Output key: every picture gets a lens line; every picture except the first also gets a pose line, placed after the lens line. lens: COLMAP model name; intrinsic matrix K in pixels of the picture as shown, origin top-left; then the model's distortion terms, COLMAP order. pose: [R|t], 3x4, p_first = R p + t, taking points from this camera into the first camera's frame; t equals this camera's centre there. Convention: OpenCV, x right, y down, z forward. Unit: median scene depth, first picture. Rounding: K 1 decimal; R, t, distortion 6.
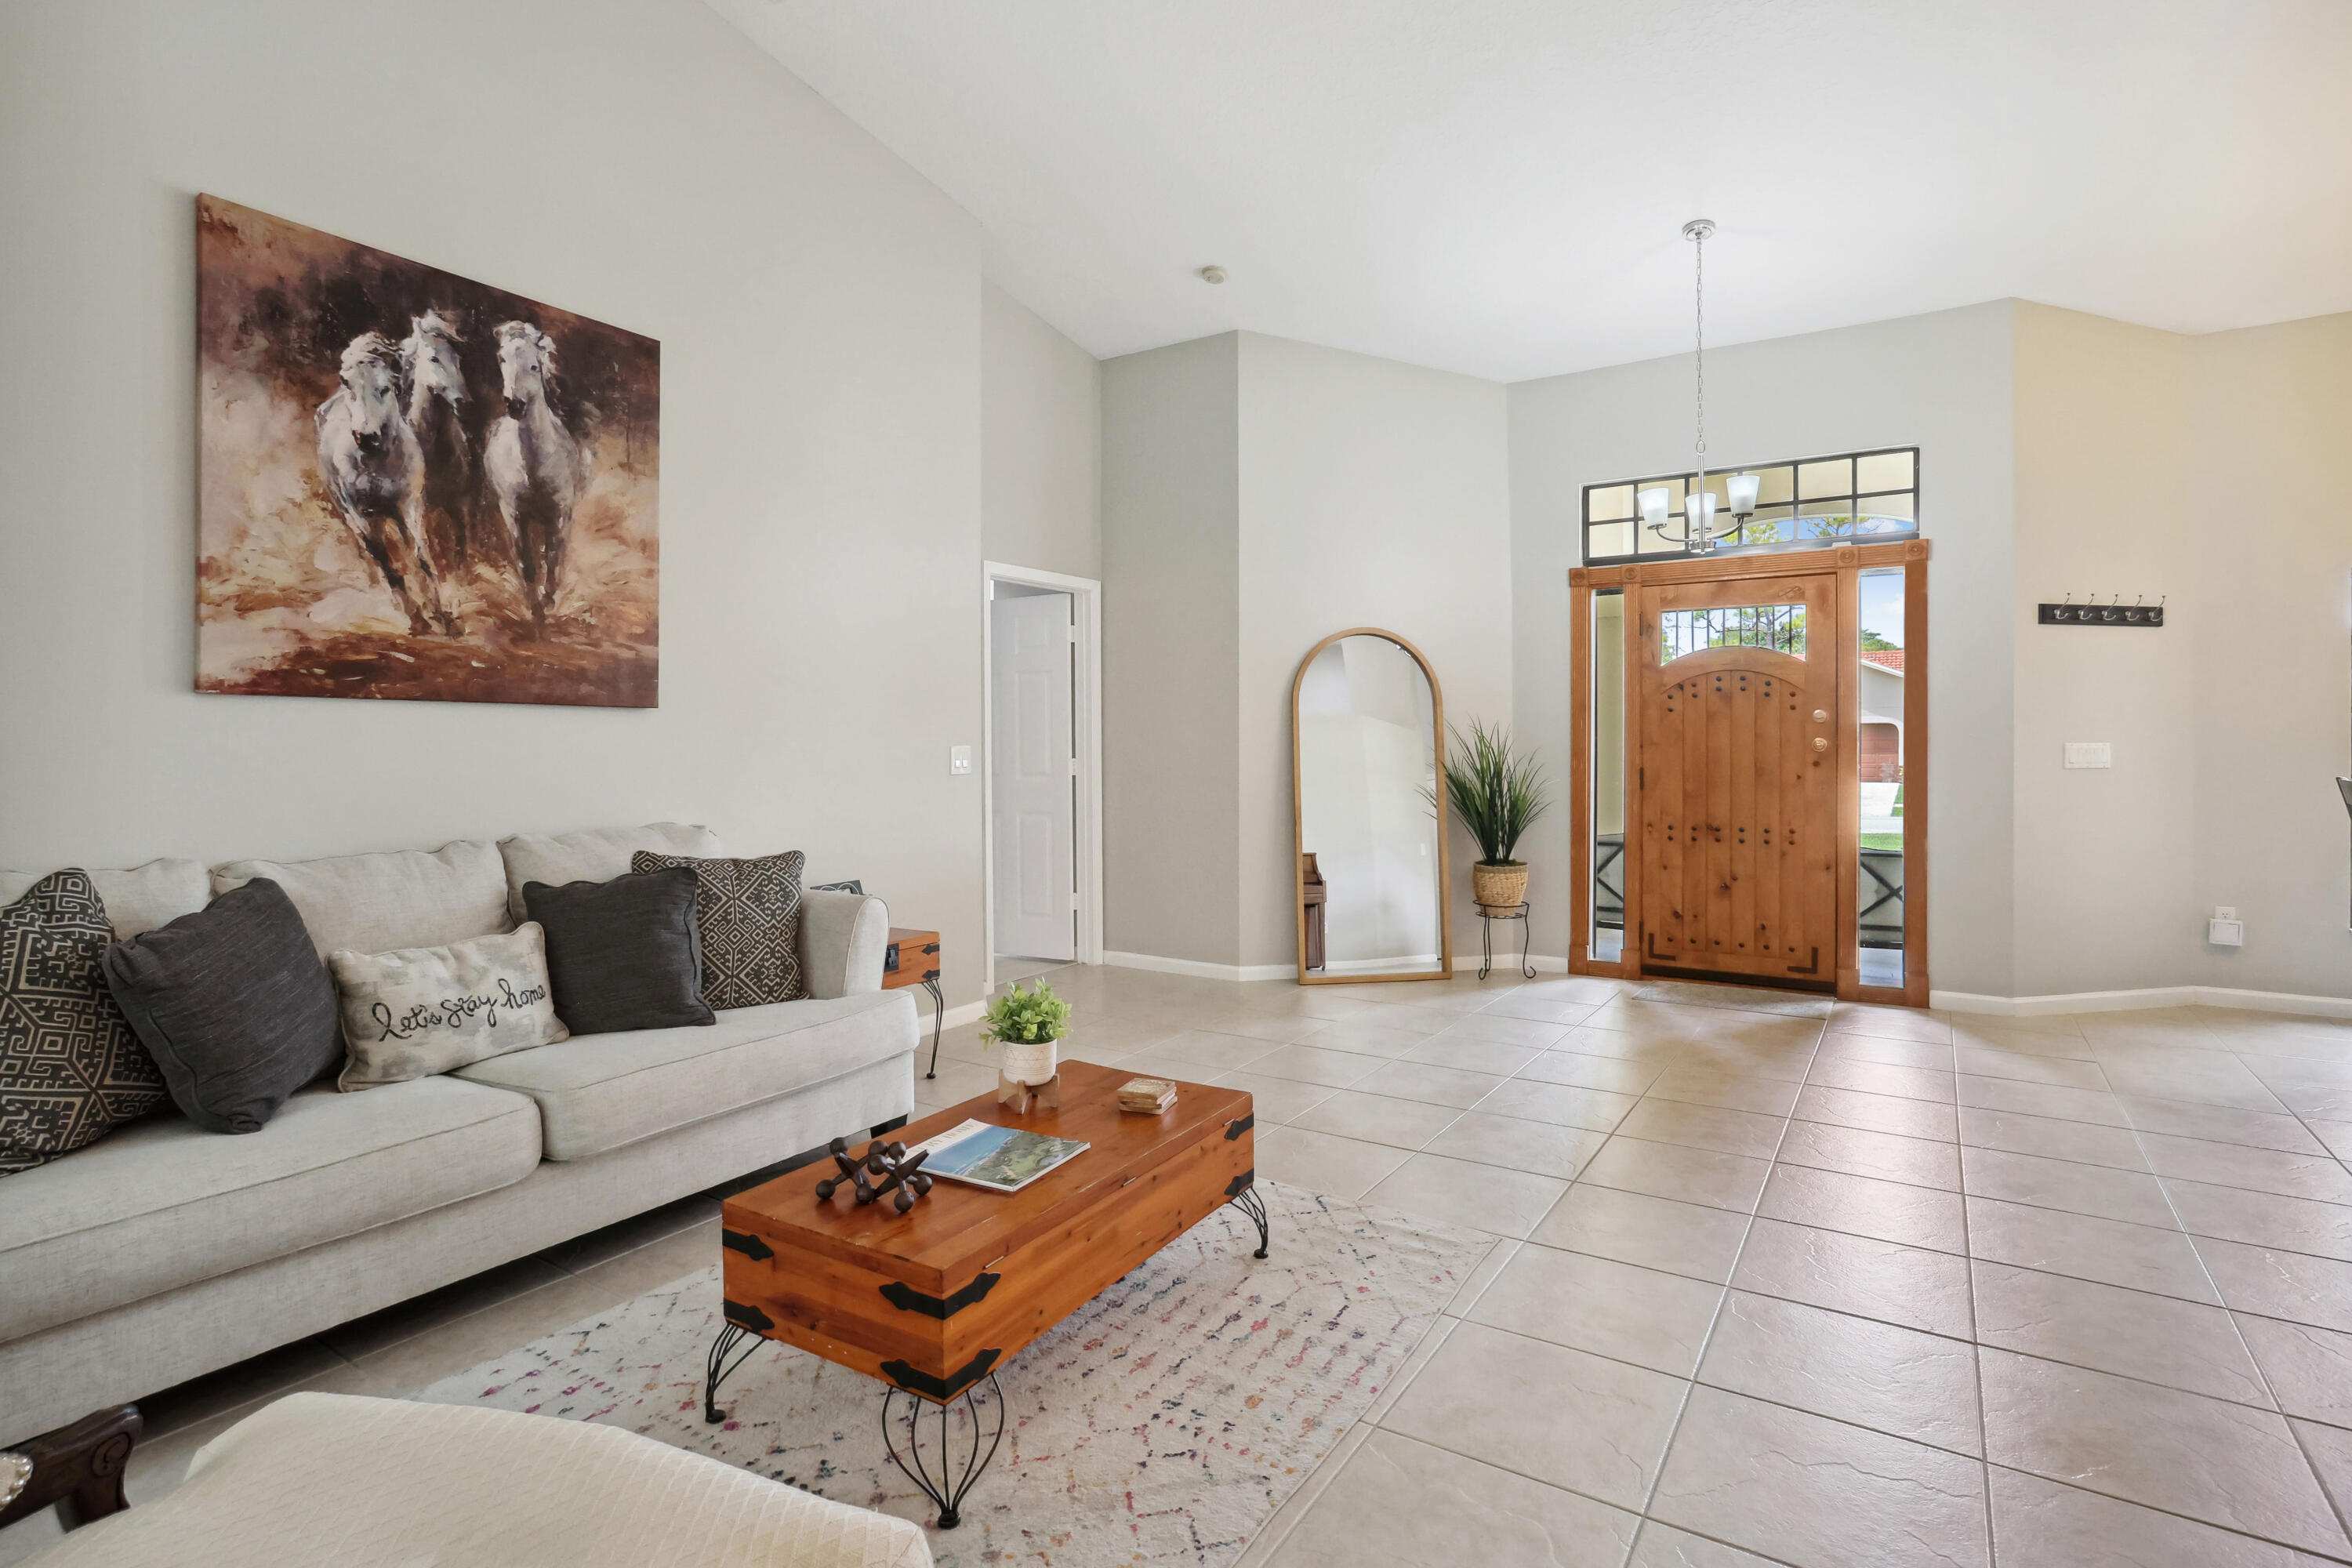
lens RADIAL K [[1162.6, 0, 1184.0], [0, 1162.6, 758.8], [0, 0, 1]] dist [0.000761, 0.002233]
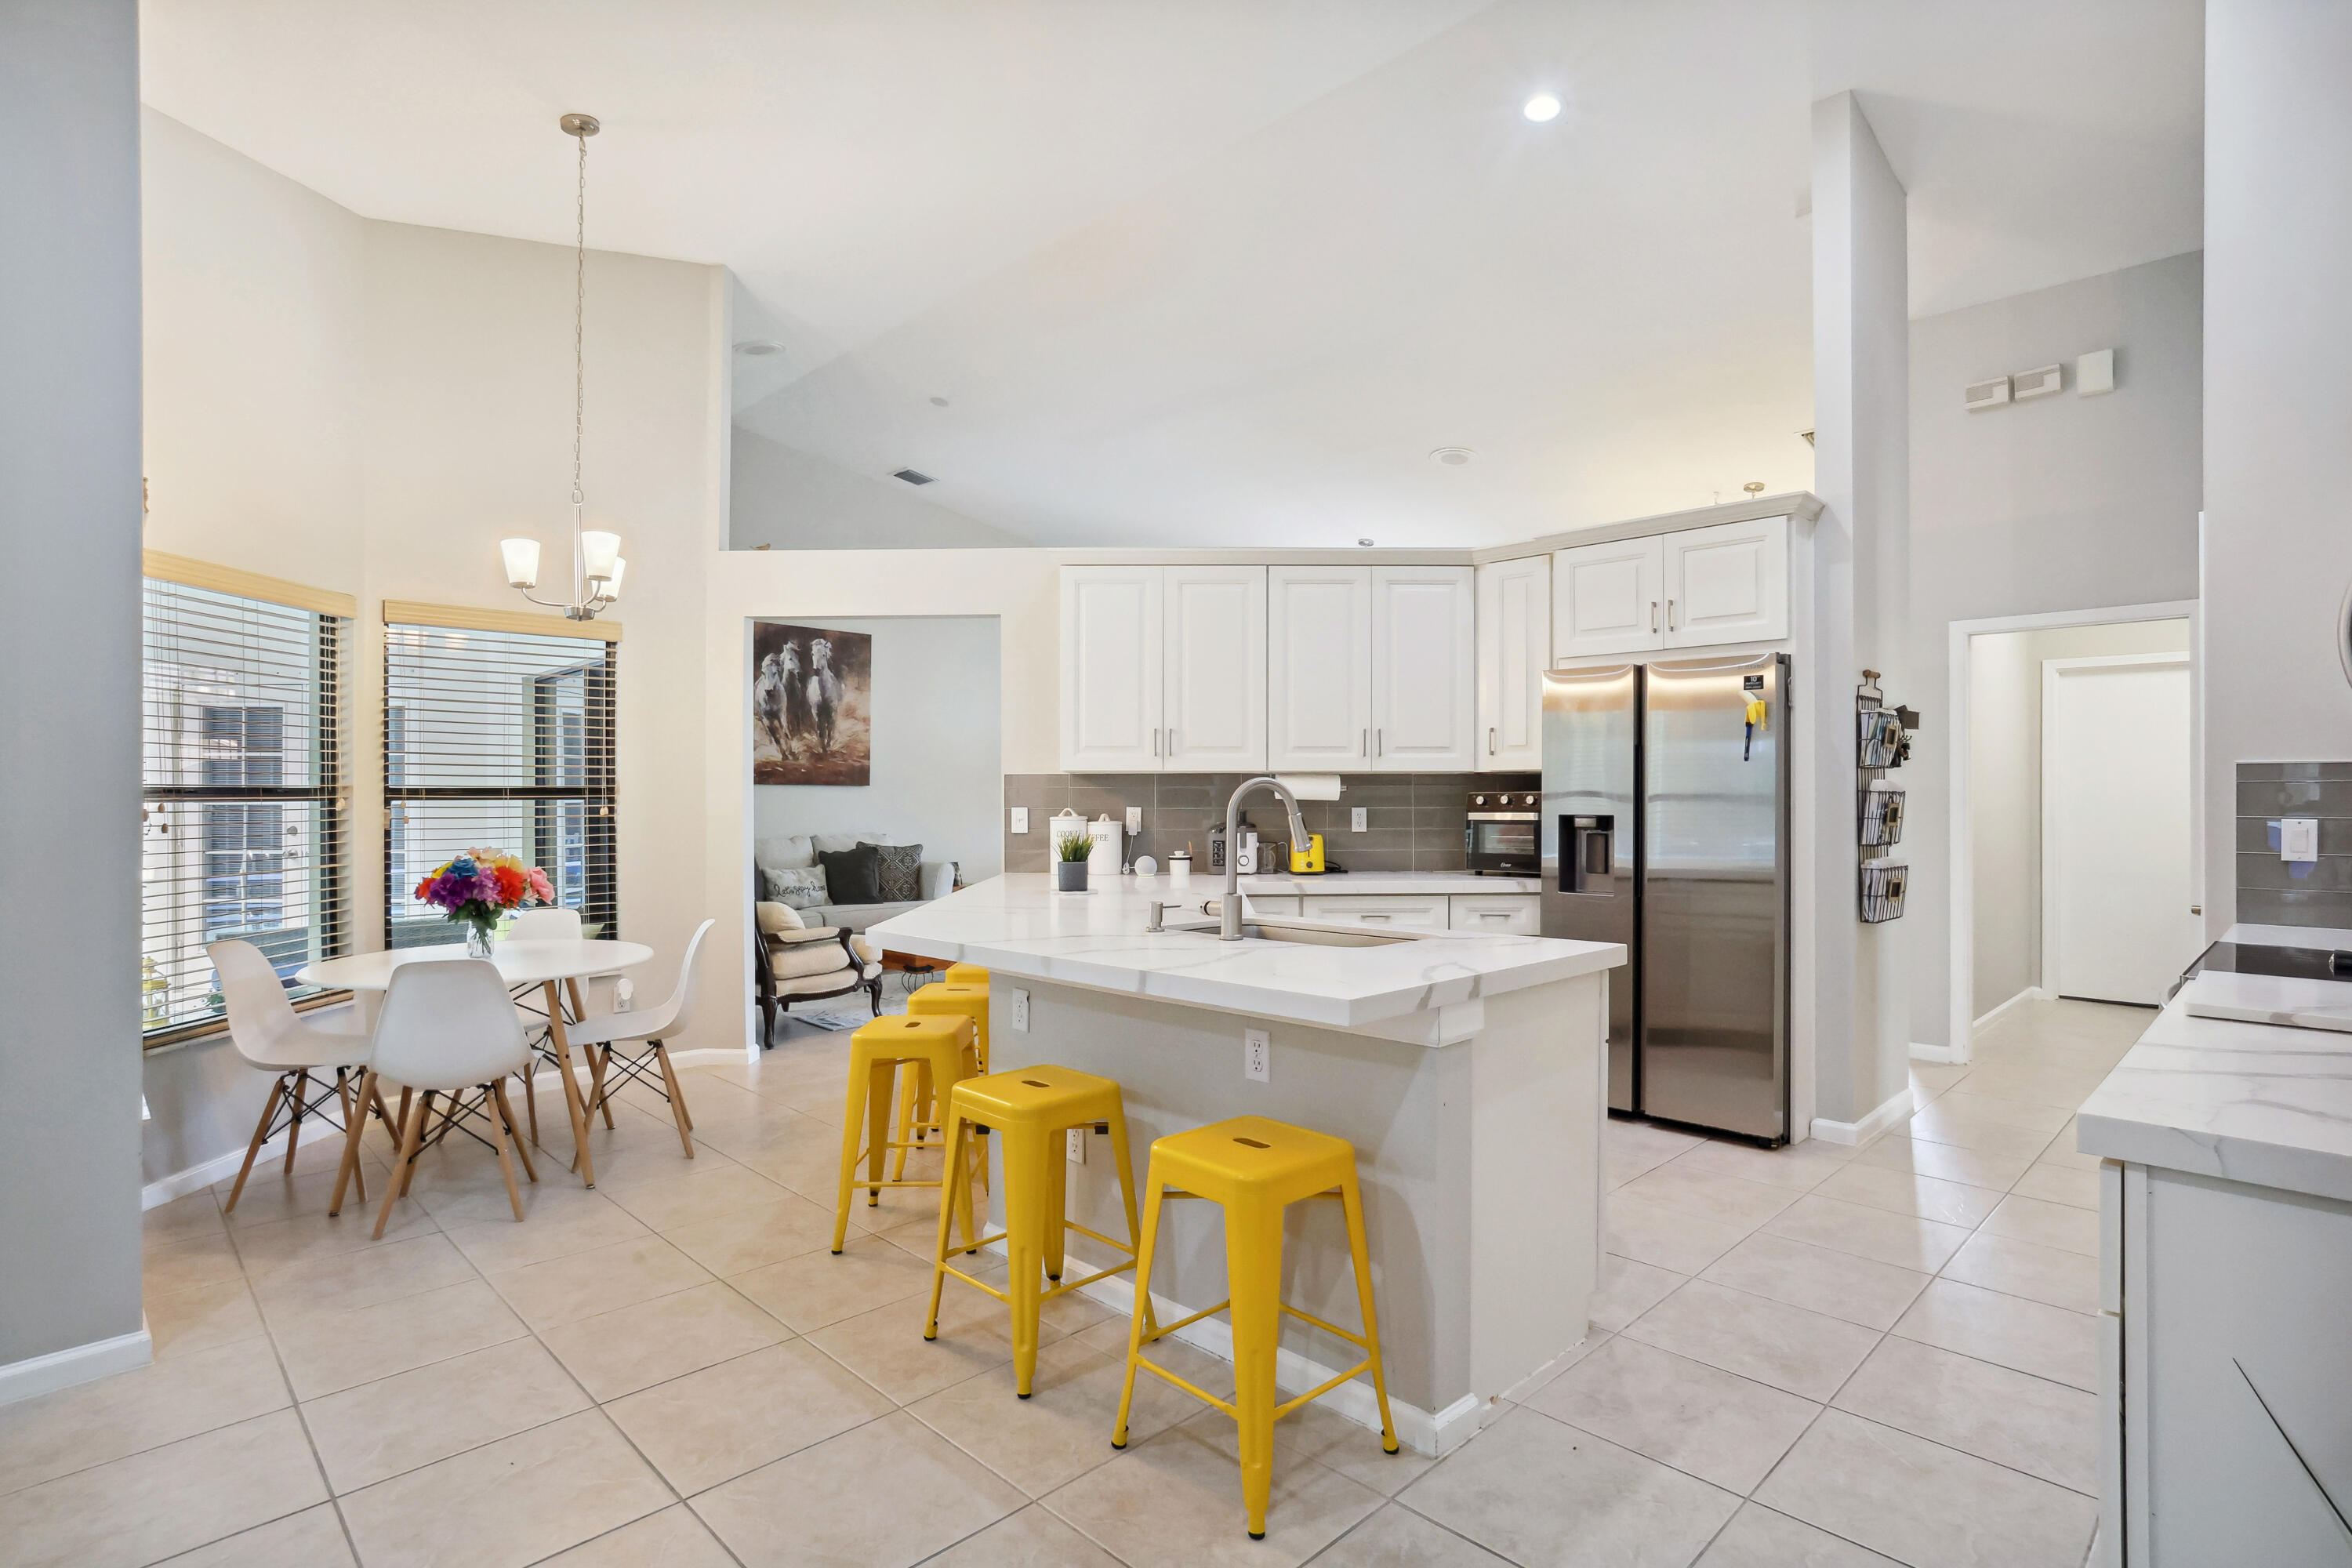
lens RADIAL K [[1162.6, 0, 1169.7], [0, 1162.6, 803.9], [0, 0, 1]] dist [0.000761, 0.002233]
pose [[0.974079, 0.001946, -0.226201, 0.812465], [-0.003293, 0.999979, -0.005578, 0.006752], [0.226185, 0.006178, 0.974065, -1.405602]]
